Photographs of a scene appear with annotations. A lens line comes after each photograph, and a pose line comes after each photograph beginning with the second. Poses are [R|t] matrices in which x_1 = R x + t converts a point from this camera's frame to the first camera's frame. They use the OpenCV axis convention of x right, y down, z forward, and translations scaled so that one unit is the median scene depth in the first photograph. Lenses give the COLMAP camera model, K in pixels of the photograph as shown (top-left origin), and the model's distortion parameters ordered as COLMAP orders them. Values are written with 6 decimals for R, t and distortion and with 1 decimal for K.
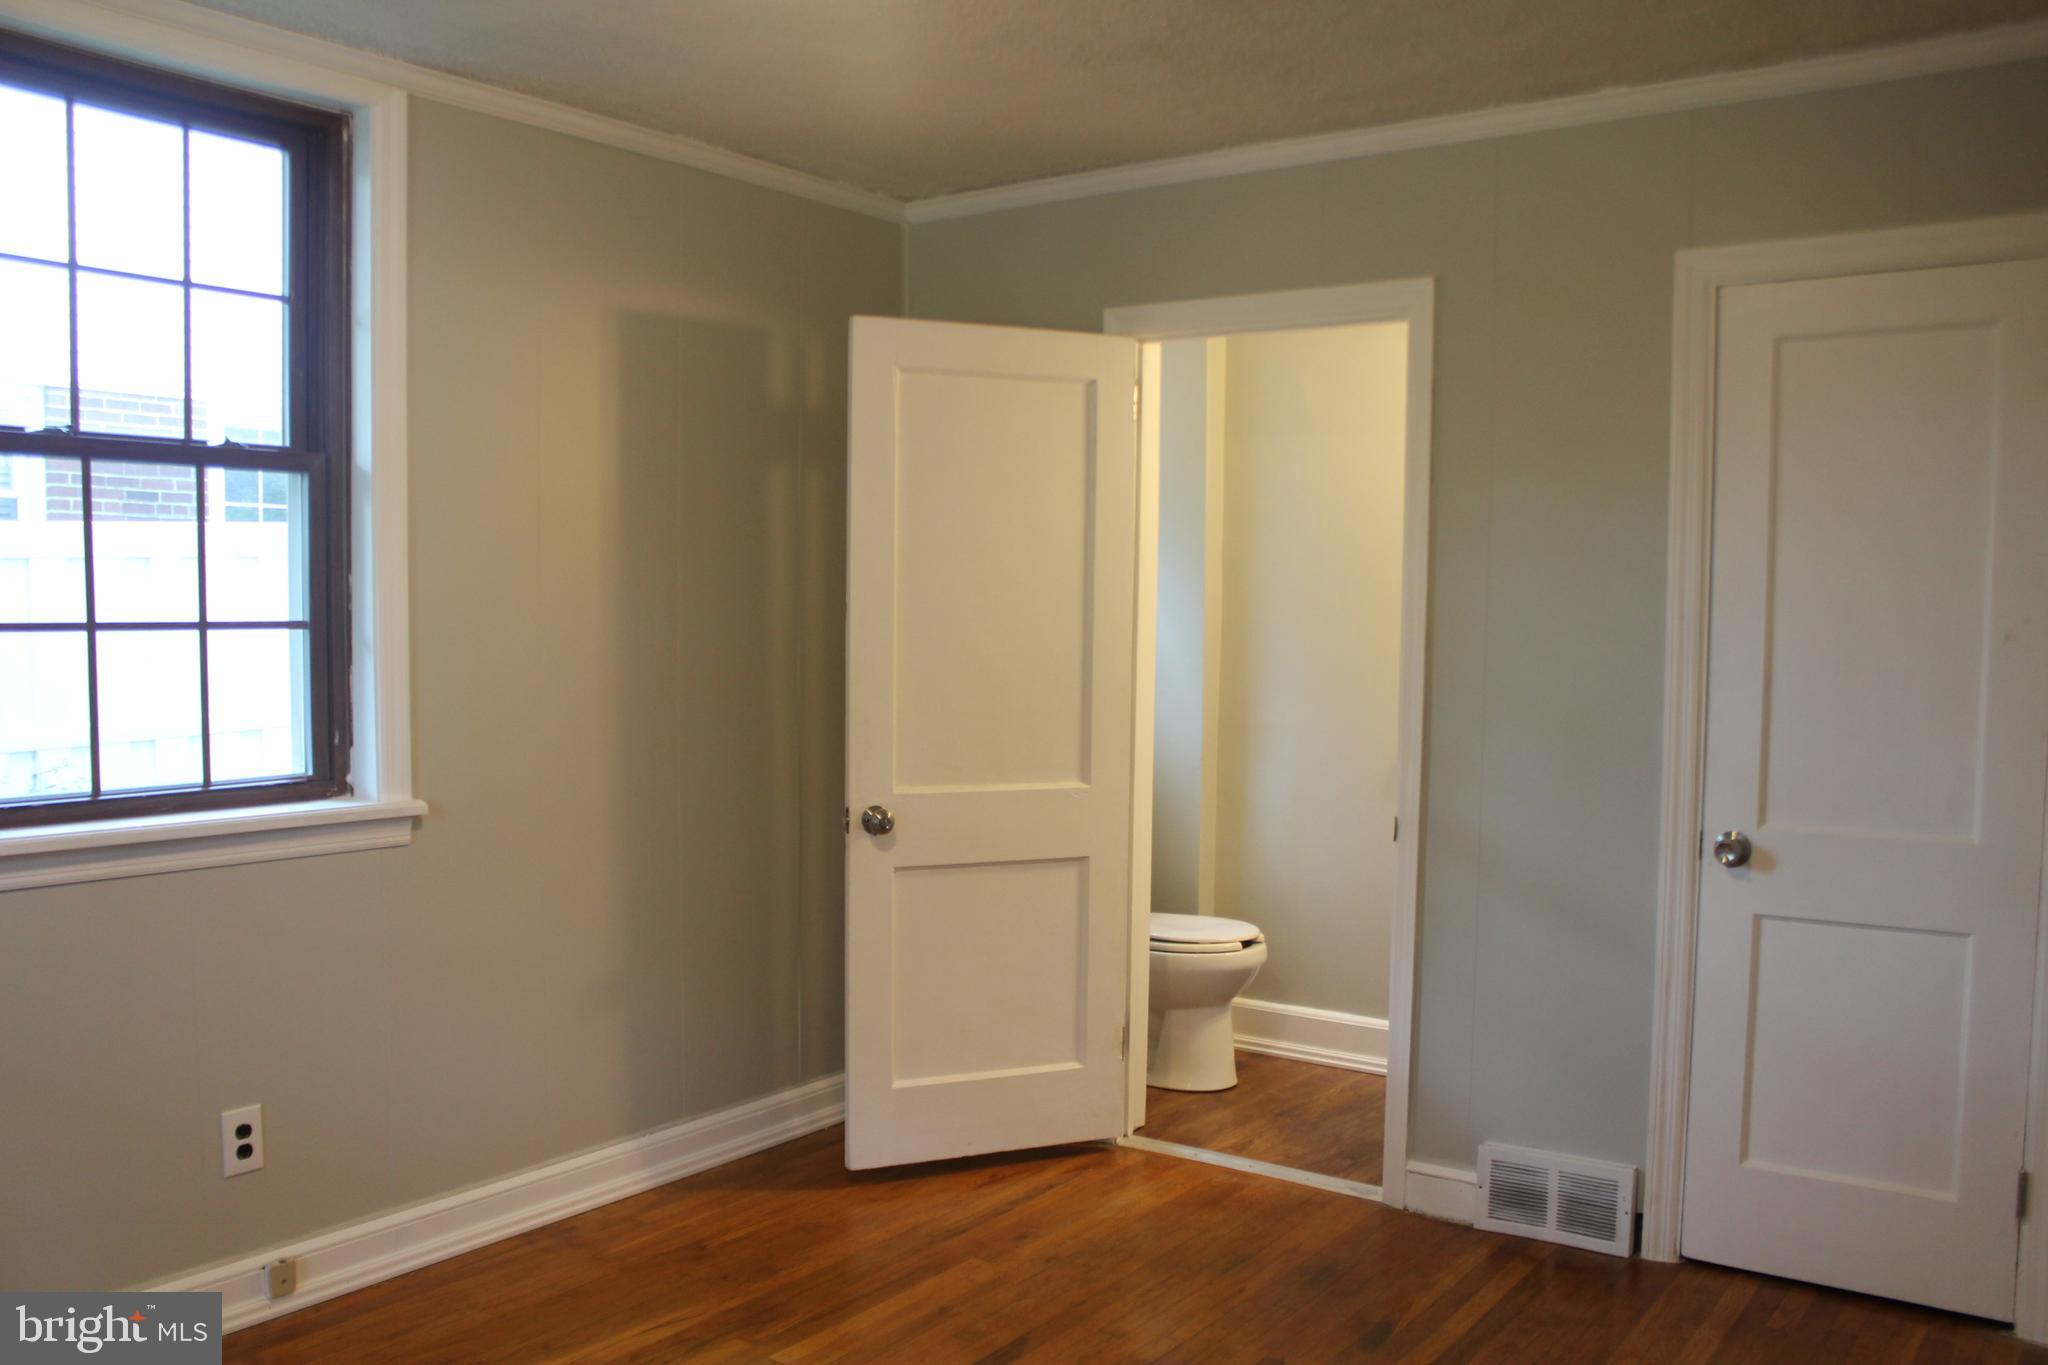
lens RADIAL K [[1704.2, 0, 999.4], [0, 1704.2, 726.5], [0, 0, 1]] dist [-0.169199, 0.141370]
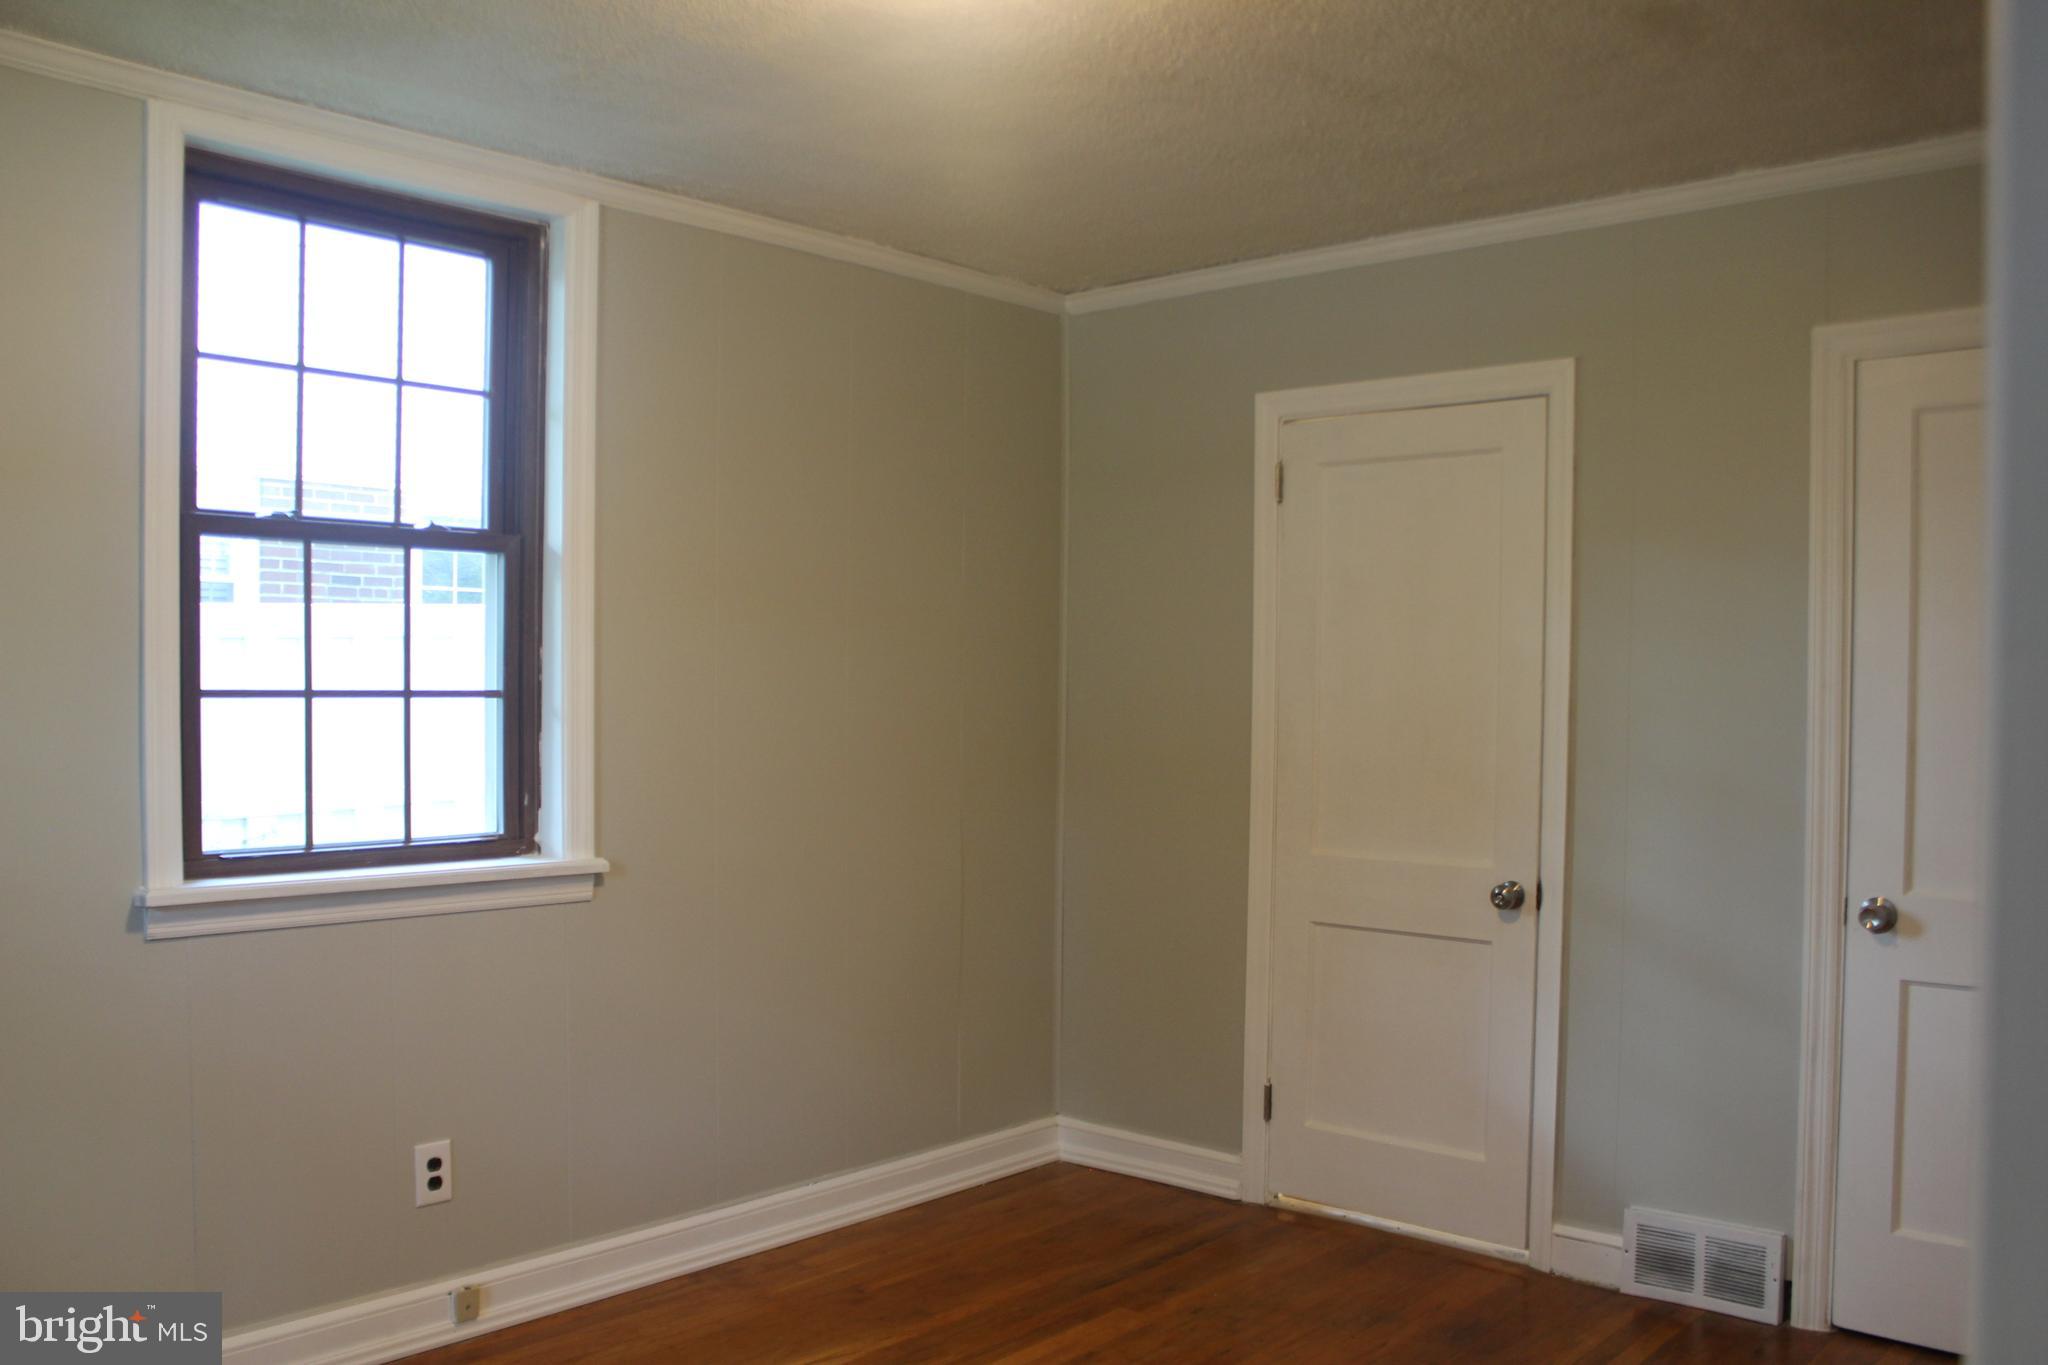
lens RADIAL K [[1791.1, 0, 1028.7], [0, 1791.1, 726.8], [0, 0, 1]] dist [-0.184068, 0.151720]
pose [[0.995453, -0.000987, -0.095252, 0.030521], [-0.004583, 0.998292, -0.058238, 0.023875], [0.095147, 0.058409, 0.993748, -0.096568]]
